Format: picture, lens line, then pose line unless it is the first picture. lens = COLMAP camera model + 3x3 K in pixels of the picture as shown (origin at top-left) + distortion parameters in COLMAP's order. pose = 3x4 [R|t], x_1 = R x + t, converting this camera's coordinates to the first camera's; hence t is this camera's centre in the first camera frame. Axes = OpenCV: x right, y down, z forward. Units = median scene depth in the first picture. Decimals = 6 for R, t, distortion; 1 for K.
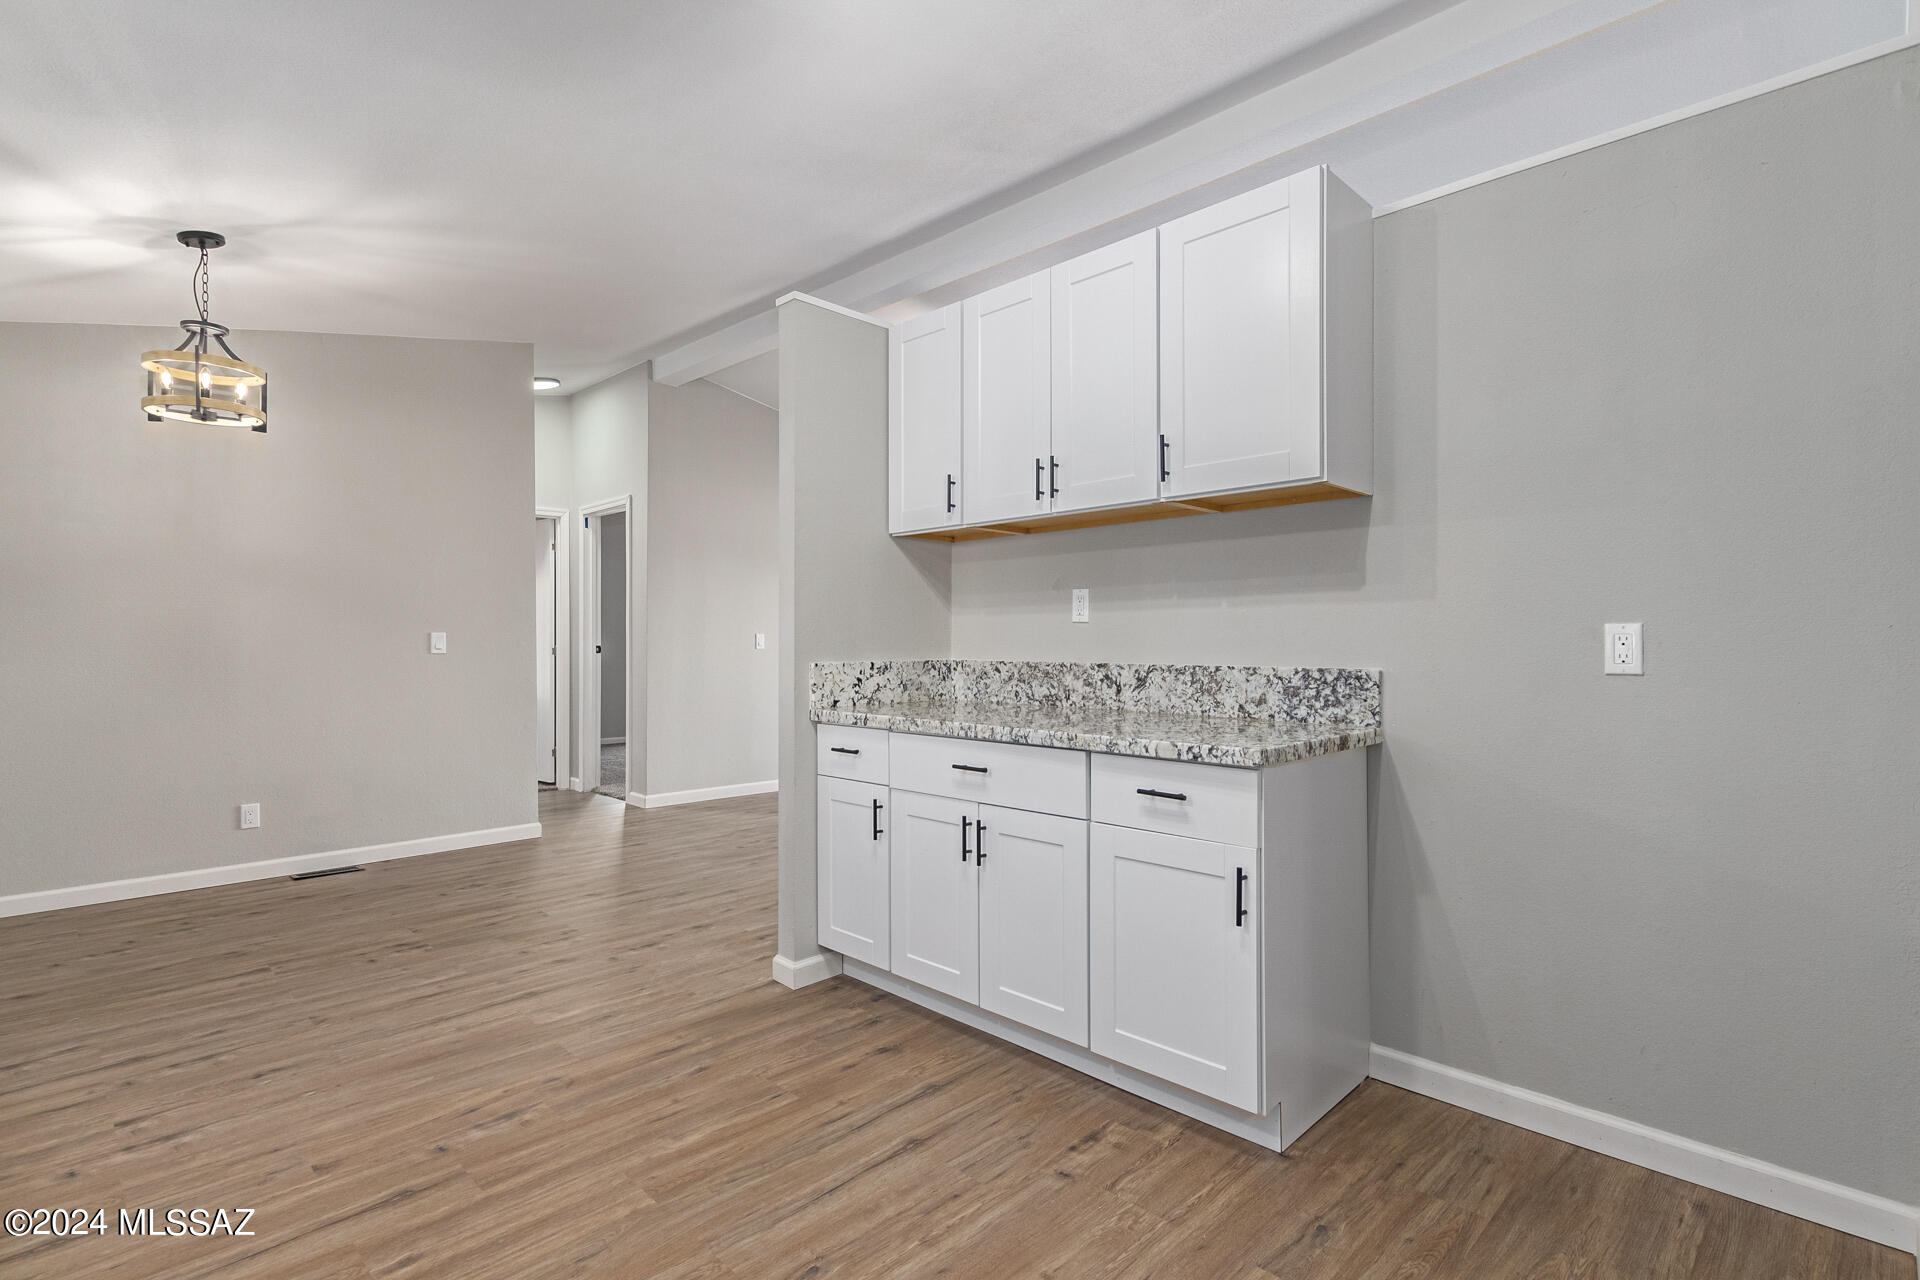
lens RADIAL K [[929.8, 0, 971.3], [0, 929.8, 643.8], [0, 0, 1]] dist [0.013184, -0.005474]
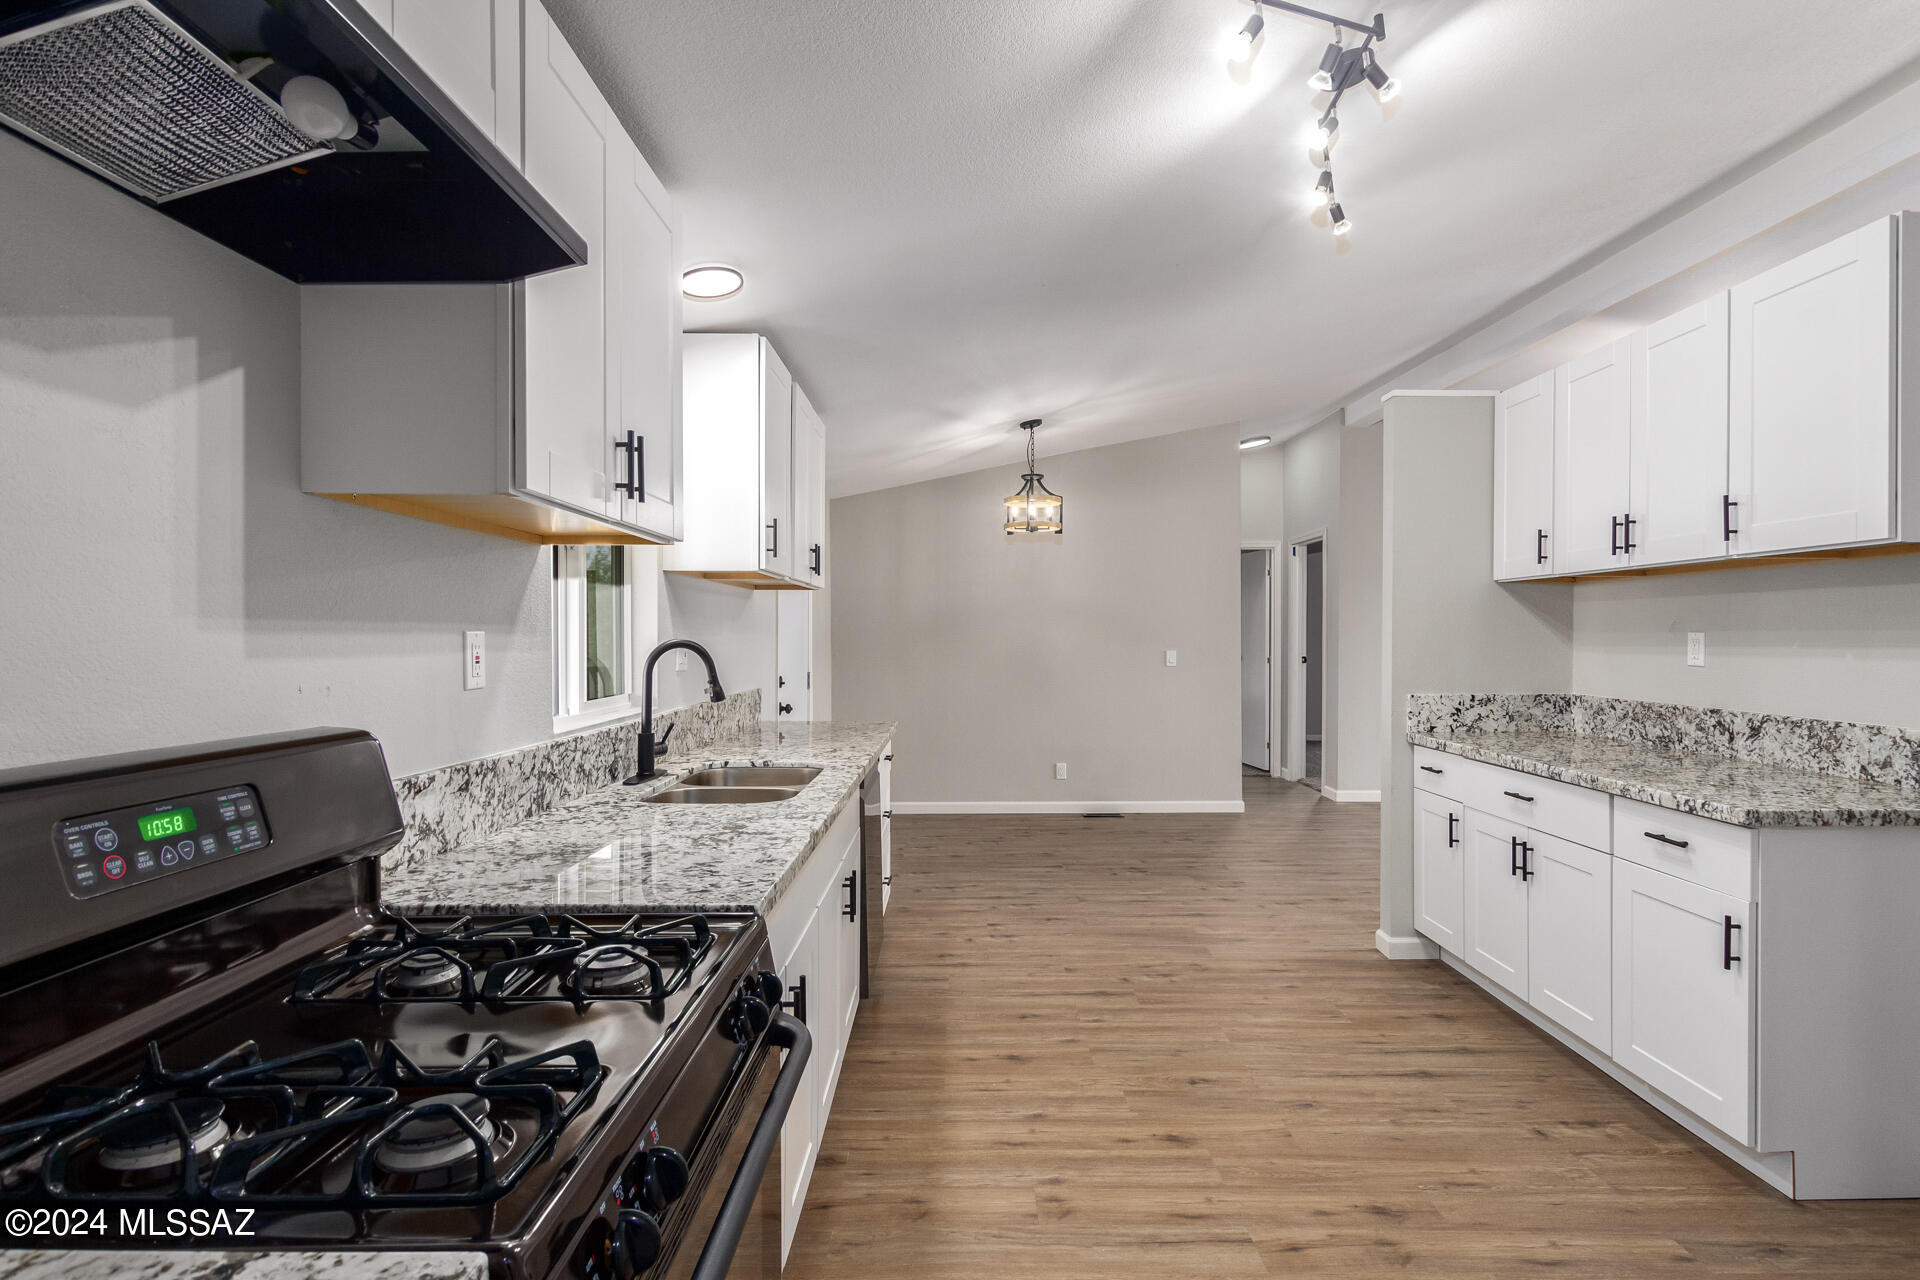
lens RADIAL K [[929.8, 0, 952.8], [0, 929.8, 638.7], [0, 0, 1]] dist [0.013184, -0.005474]
pose [[0.695167, 0.004312, -0.718836, 0.320369], [-0.001481, 0.999988, 0.004566, -0.062794], [0.718847, -0.002110, 0.695165, -0.297345]]
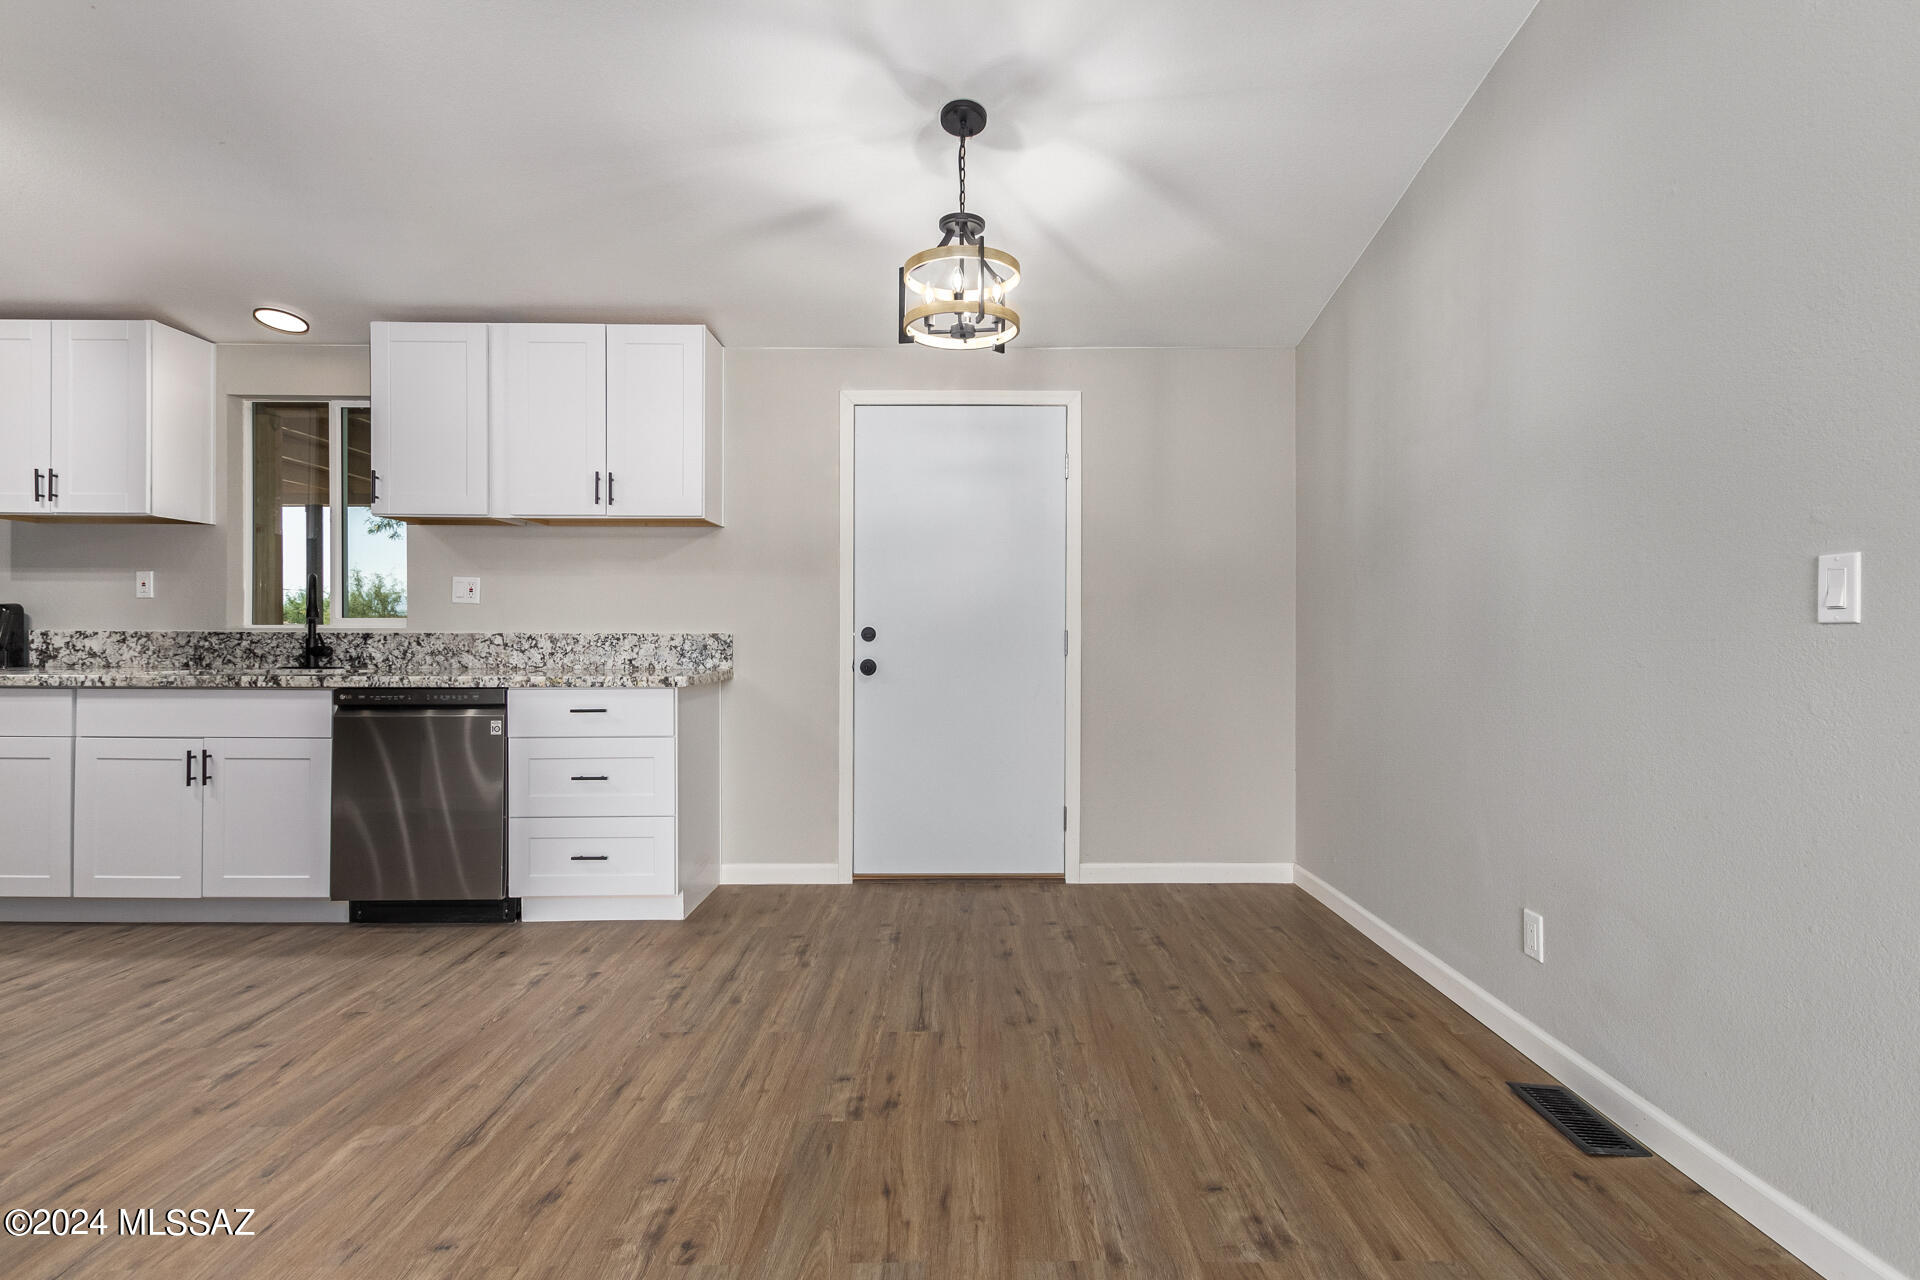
lens RADIAL K [[929.8, 0, 966.7], [0, 929.8, 631.9], [0, 0, 1]] dist [0.013184, -0.005474]
pose [[-0.710505, -0.001648, -0.703691, -0.281853], [-0.002435, 0.999997, 0.000118, 0.025127], [0.703688, 0.001797, -0.710506, 1.824602]]
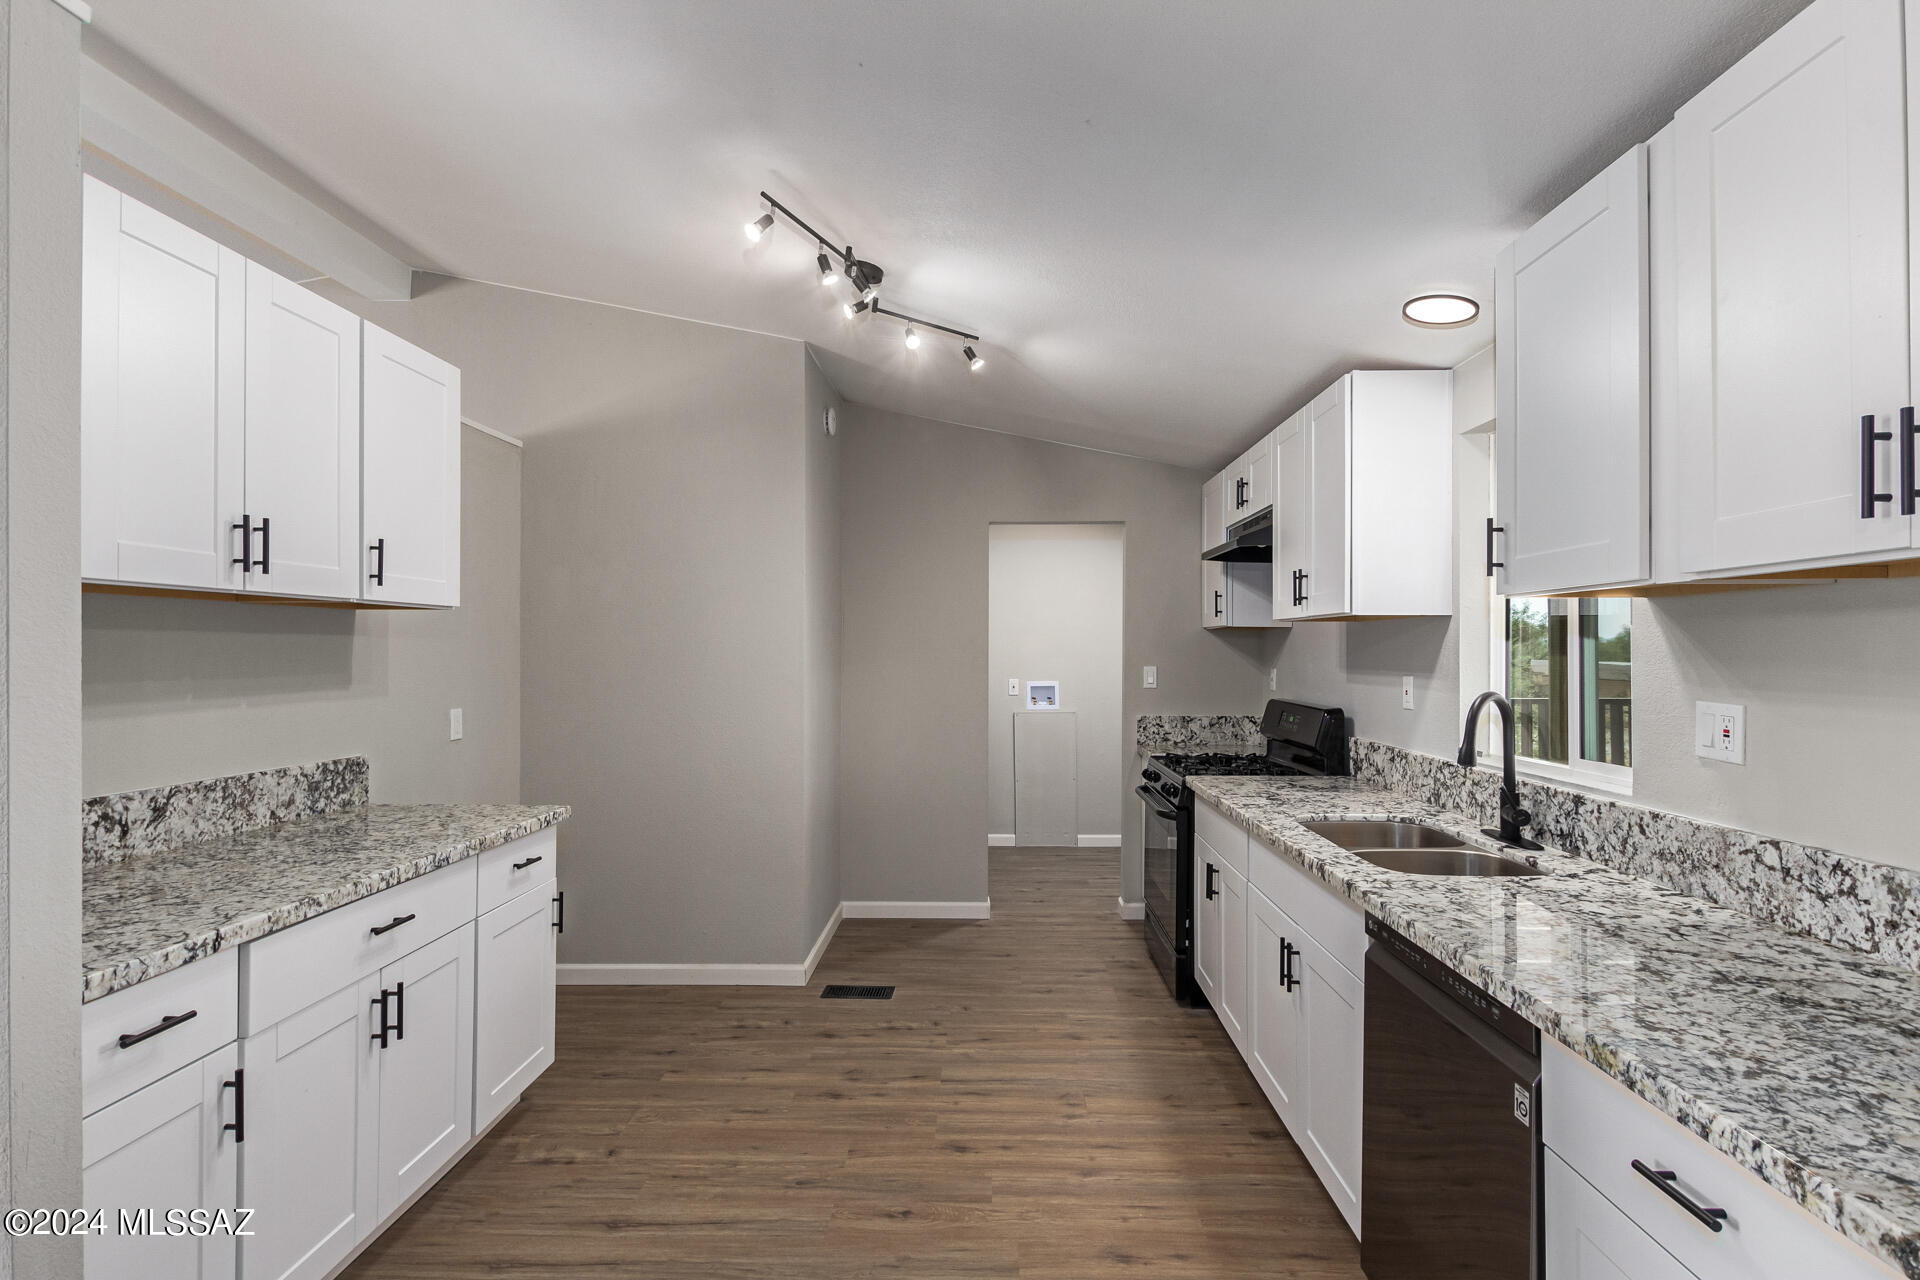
lens RADIAL K [[929.8, 0, 970.4], [0, 929.8, 639.0], [0, 0, 1]] dist [0.013184, -0.005474]
pose [[-0.688376, 0.010417, 0.725280, -0.860855], [-0.000958, 0.999883, -0.015270, -0.092374], [-0.725354, -0.011207, -0.688285, 1.108265]]
